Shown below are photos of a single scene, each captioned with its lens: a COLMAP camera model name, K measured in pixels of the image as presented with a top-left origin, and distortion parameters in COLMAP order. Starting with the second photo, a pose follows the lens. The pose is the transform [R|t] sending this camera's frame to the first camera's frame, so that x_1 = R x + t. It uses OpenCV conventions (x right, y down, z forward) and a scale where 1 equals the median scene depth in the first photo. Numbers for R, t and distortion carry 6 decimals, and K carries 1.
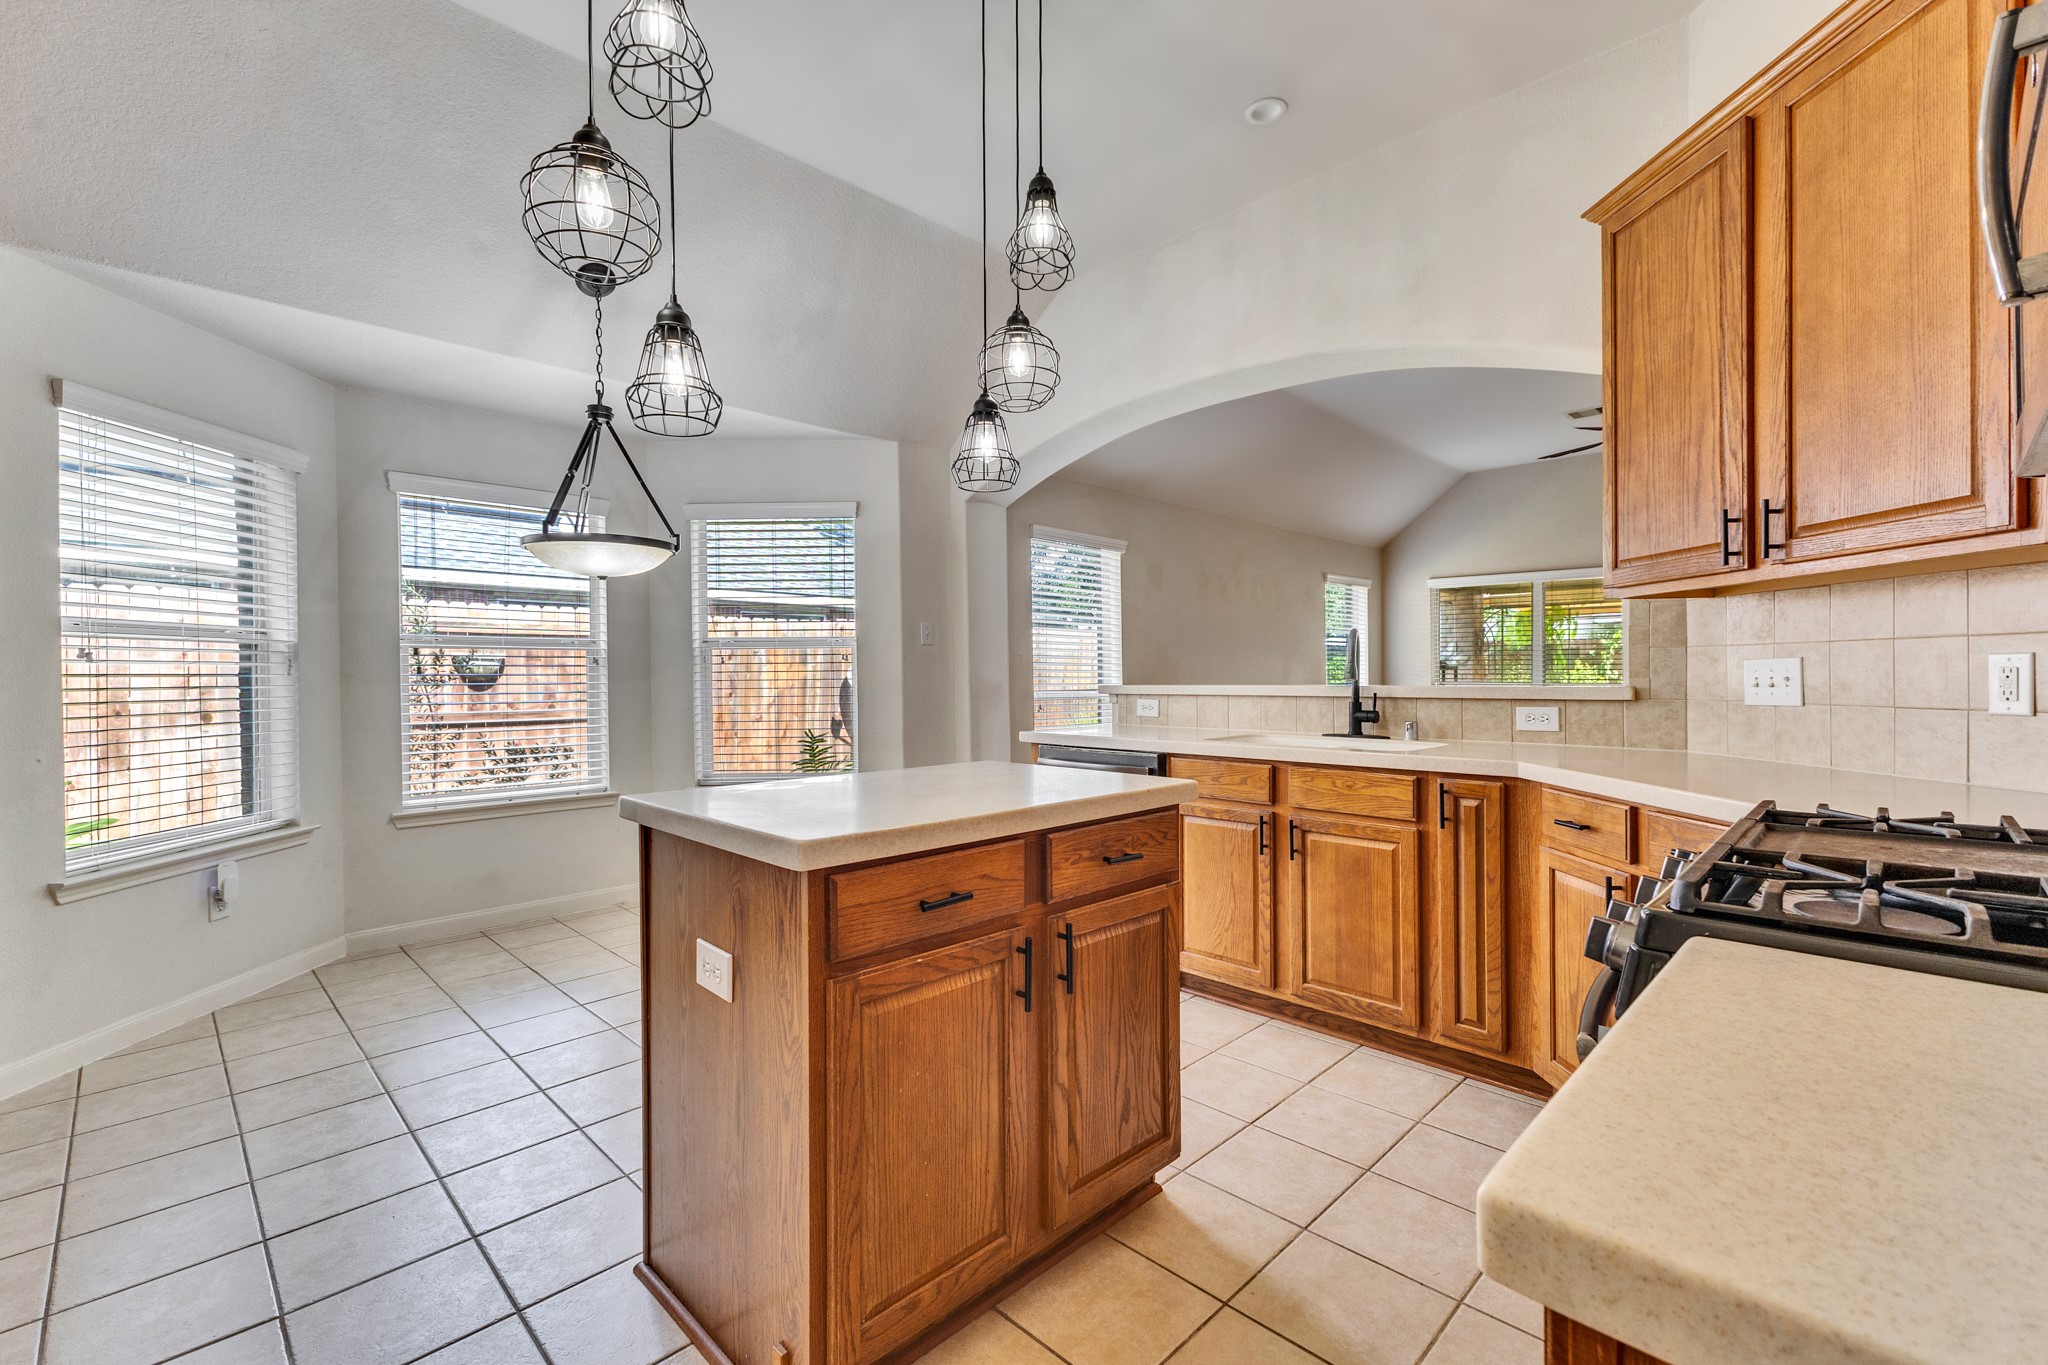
lens RADIAL K [[880.3, 0, 1024.0], [0, 880.3, 682.5], [0, 0, 1]] dist [0.012991, 0.000238]
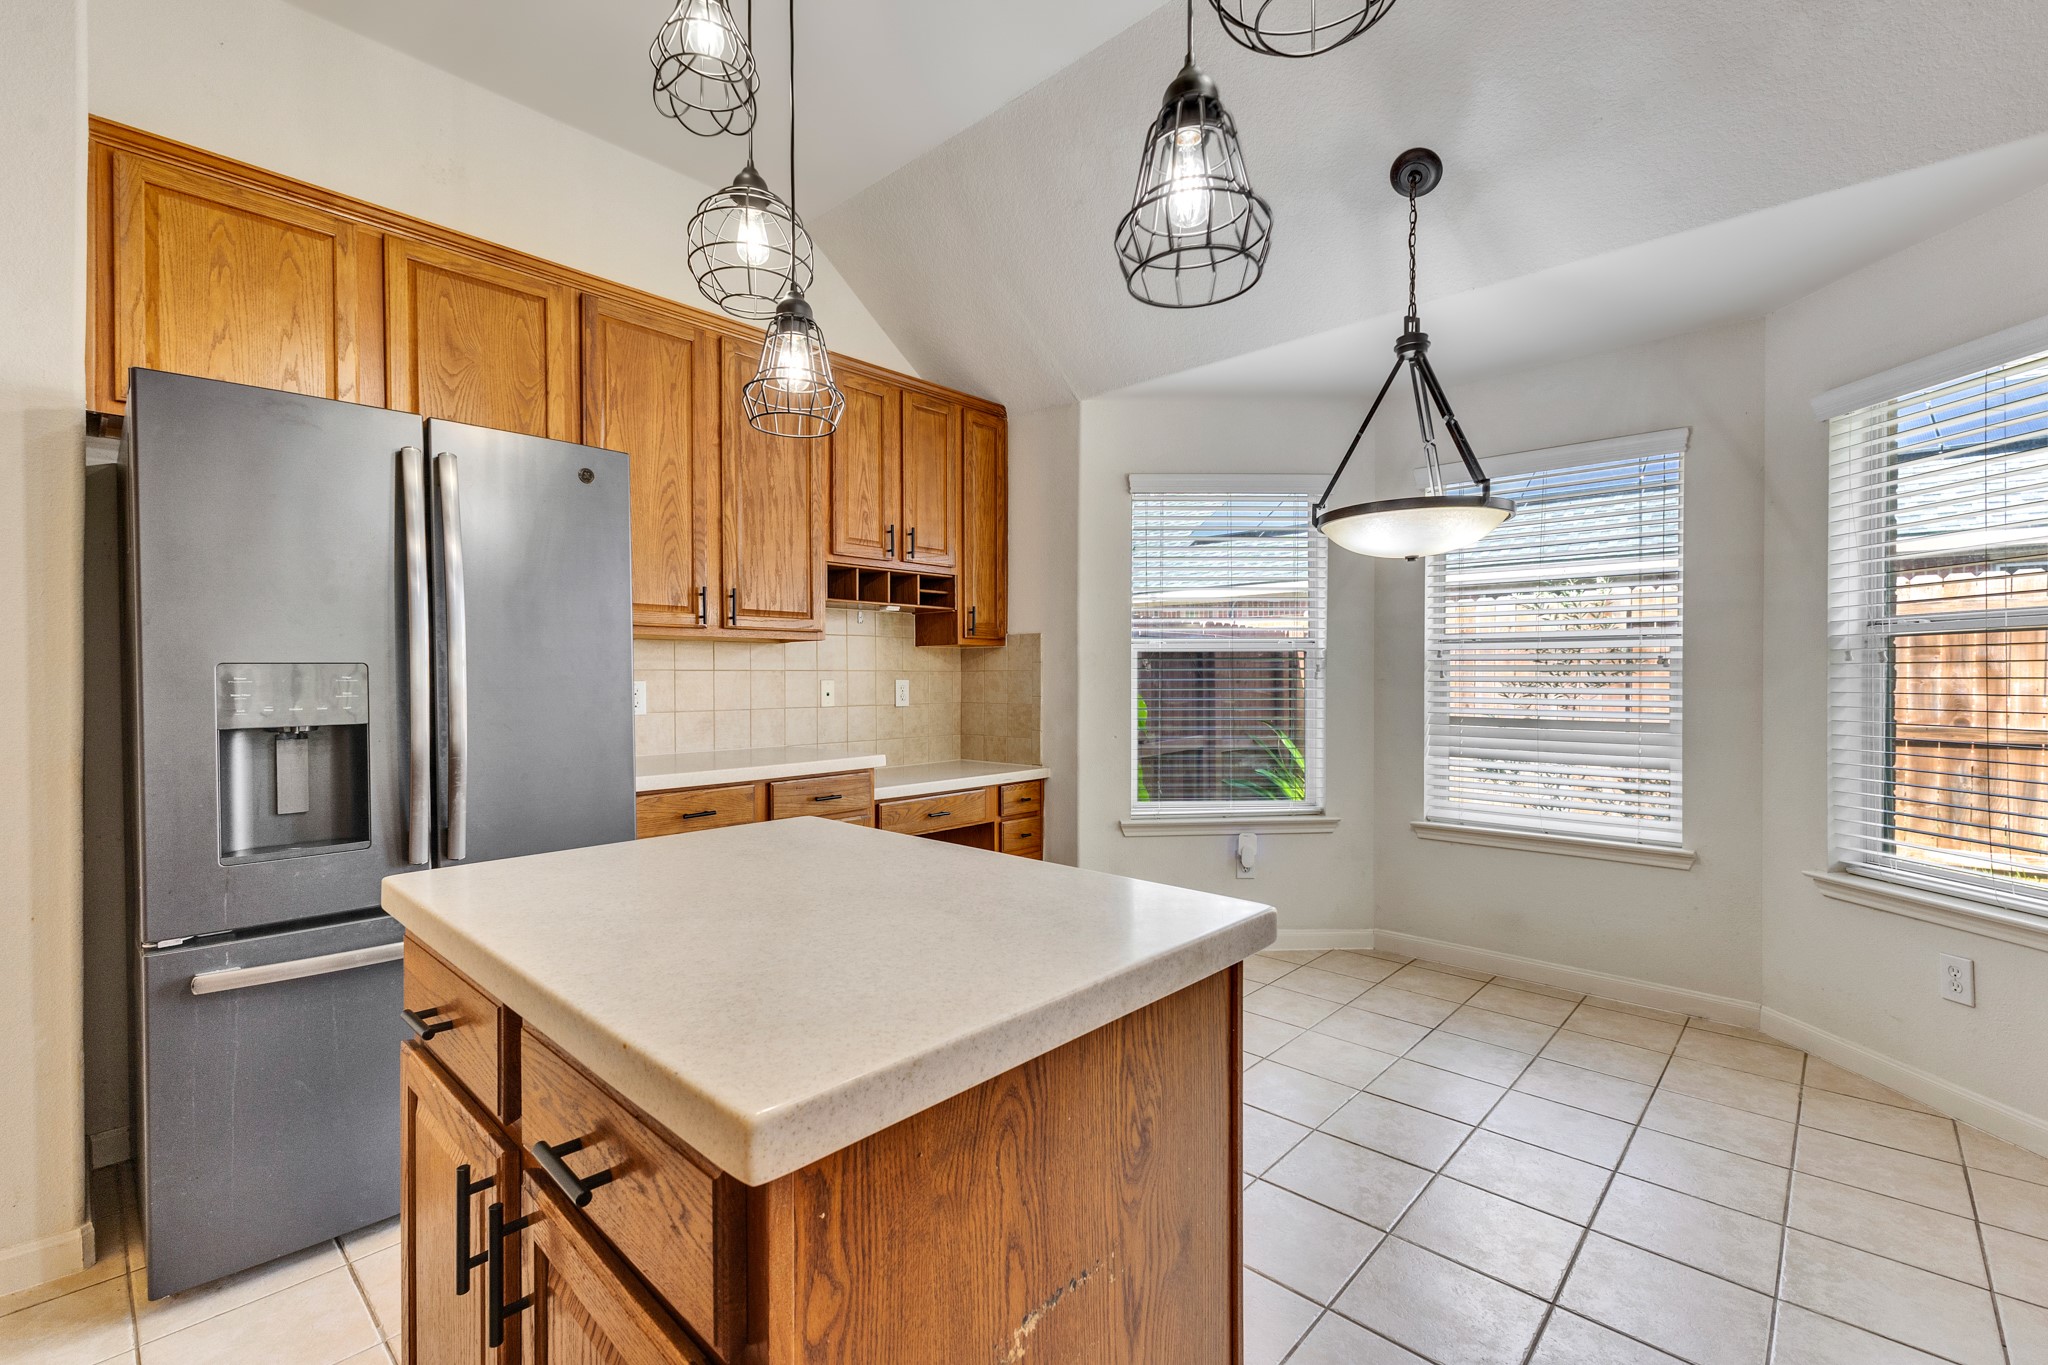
lens RADIAL K [[881.7, 0, 1024.0], [0, 881.7, 682.5], [0, 0, 1]] dist [0.010284, -0.000461]
pose [[0.037584, 0.015920, -0.999167, 0.315901], [-0.006398, 0.999856, 0.015691, -0.022415], [0.999273, 0.005803, 0.037681, 0.705067]]
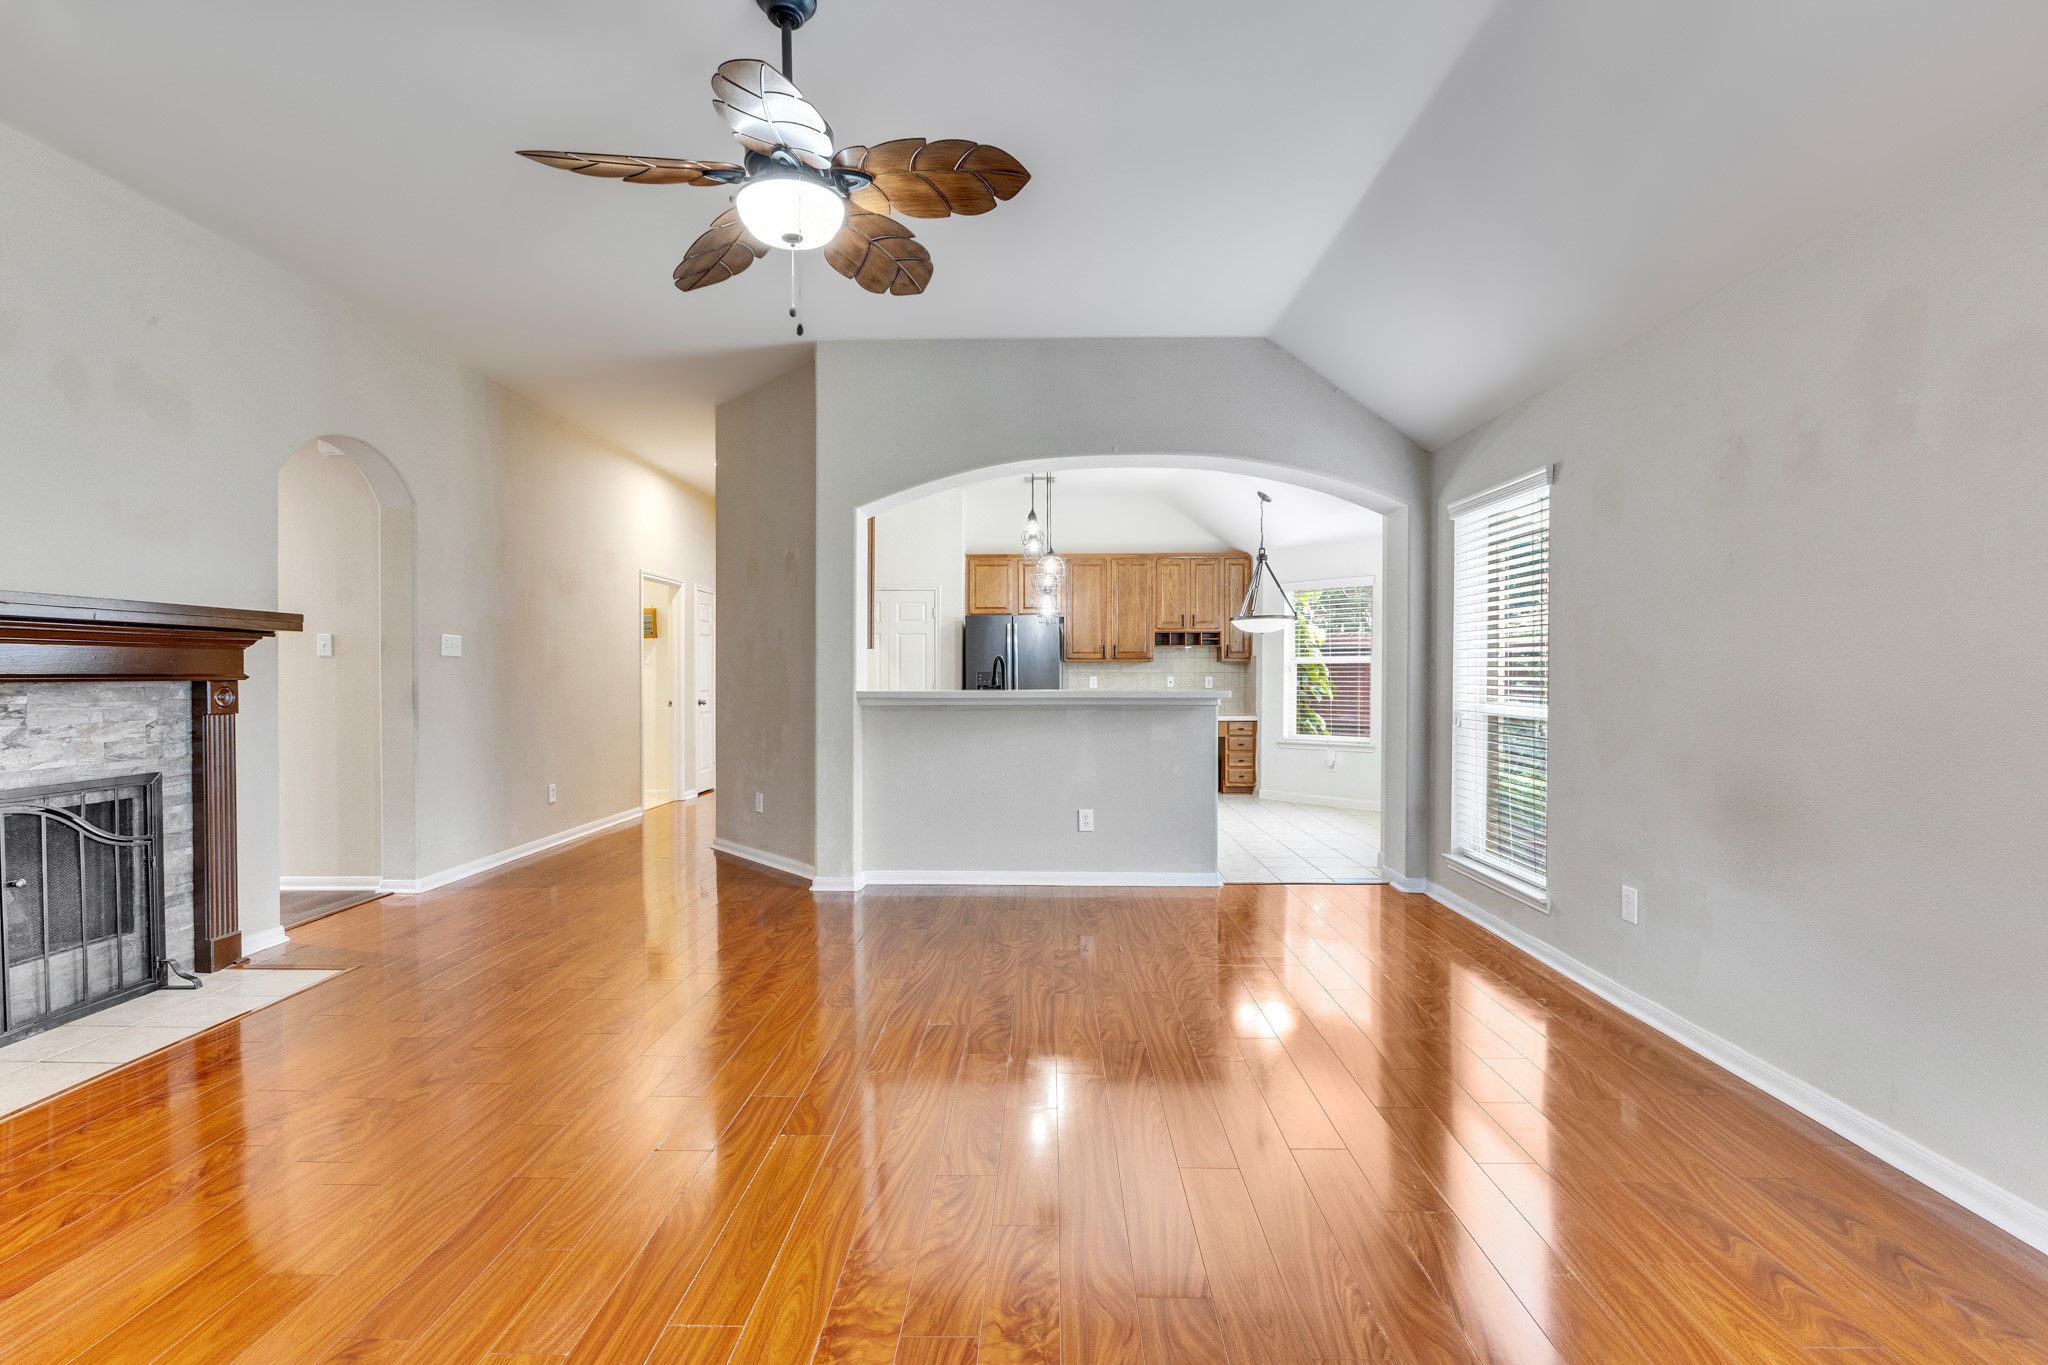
lens RADIAL K [[907.1, 0, 1023.0], [0, 907.1, 679.8], [0, 0, 1]] dist [-0.012345, 0.001886]
pose [[-0.725537, 0.012486, -0.688070, 1.661167], [0.000858, 0.999851, 0.017238, -0.048045], [0.688182, 0.011916, -0.725440, 2.468955]]
